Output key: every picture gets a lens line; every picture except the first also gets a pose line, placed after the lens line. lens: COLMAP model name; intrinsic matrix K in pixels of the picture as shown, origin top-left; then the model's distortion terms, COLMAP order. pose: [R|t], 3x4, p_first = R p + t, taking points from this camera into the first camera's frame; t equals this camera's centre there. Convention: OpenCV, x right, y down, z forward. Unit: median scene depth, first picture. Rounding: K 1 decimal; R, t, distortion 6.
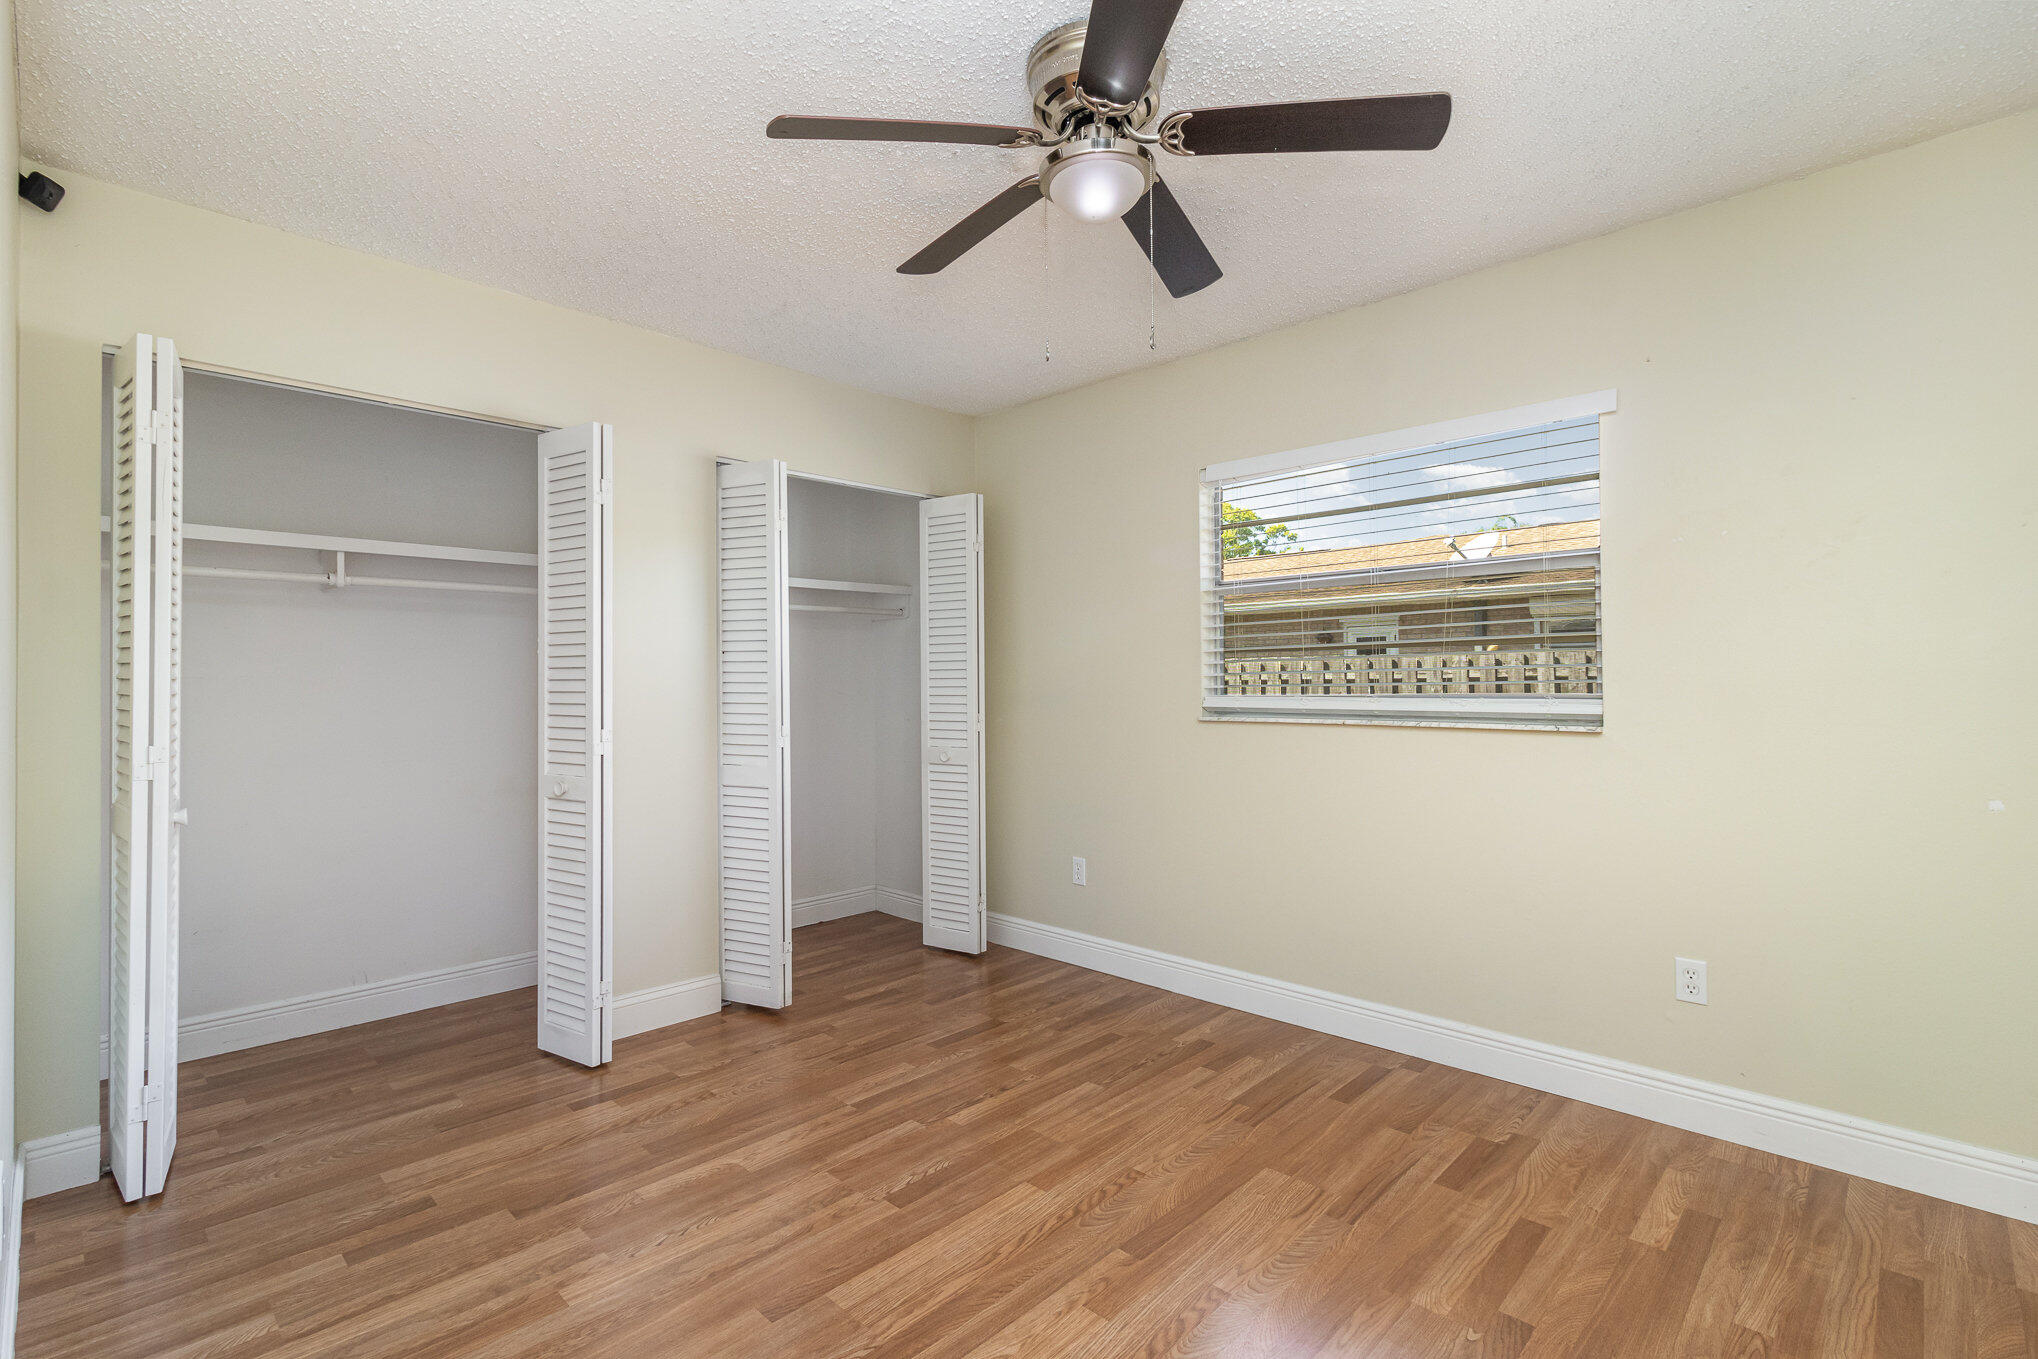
lens RADIAL K [[941.2, 0, 1020.1], [0, 941.2, 670.3], [0, 0, 1]] dist [0.000249, 0.000029]
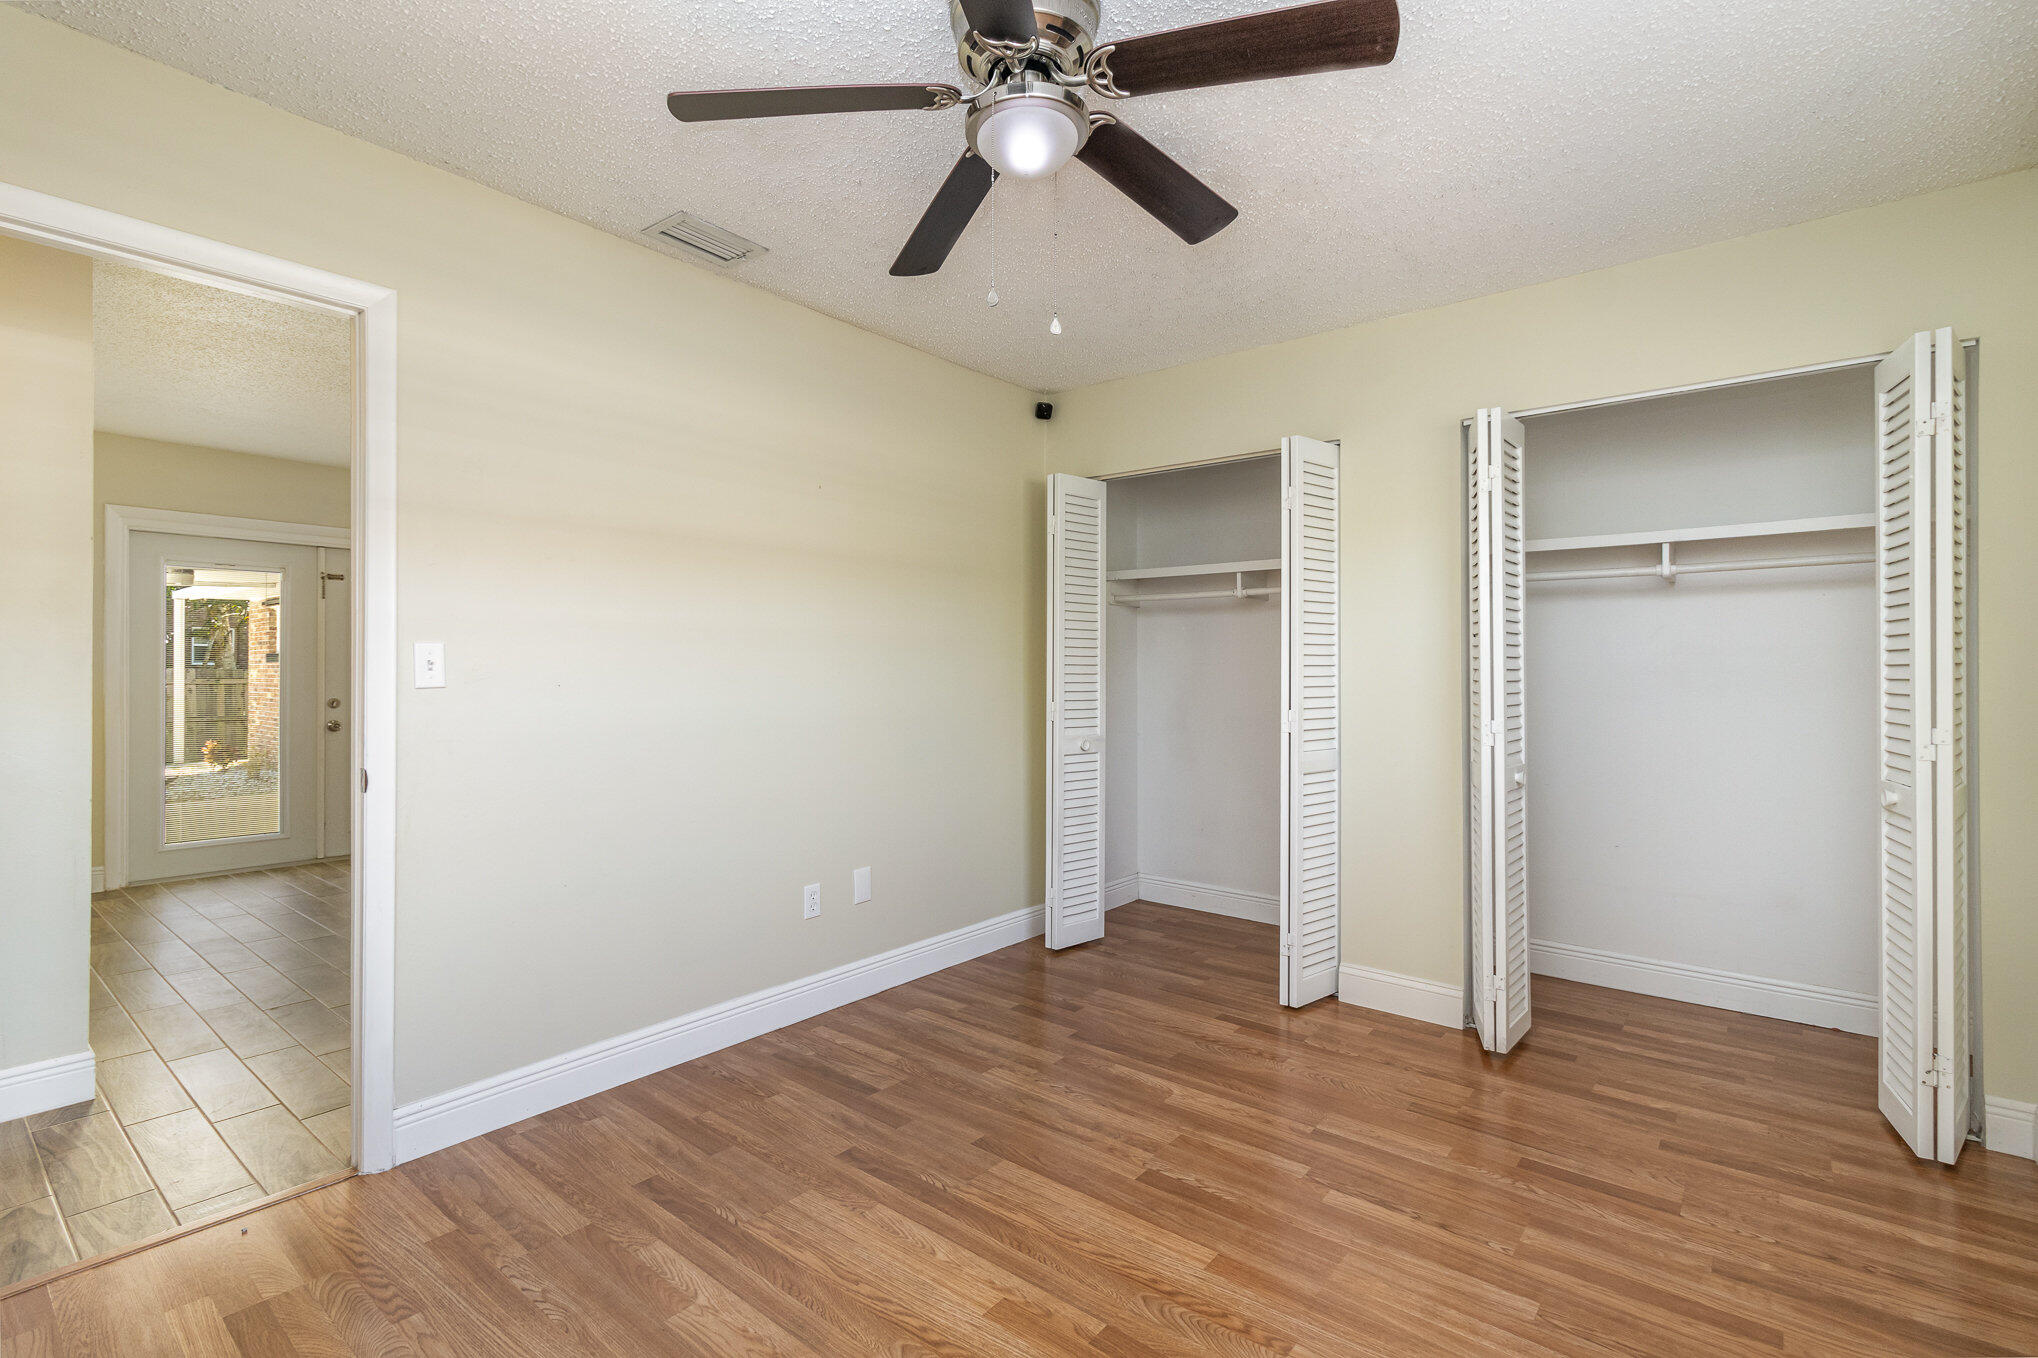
lens RADIAL K [[941.2, 0, 1020.1], [0, 941.2, 669.8], [0, 0, 1]] dist [0.000249, 0.000029]
pose [[0.076344, 0.005429, -0.997067, 0.723442], [0.009610, 0.999935, 0.006181, 0.000831], [0.997035, -0.010054, 0.076287, 0.644988]]
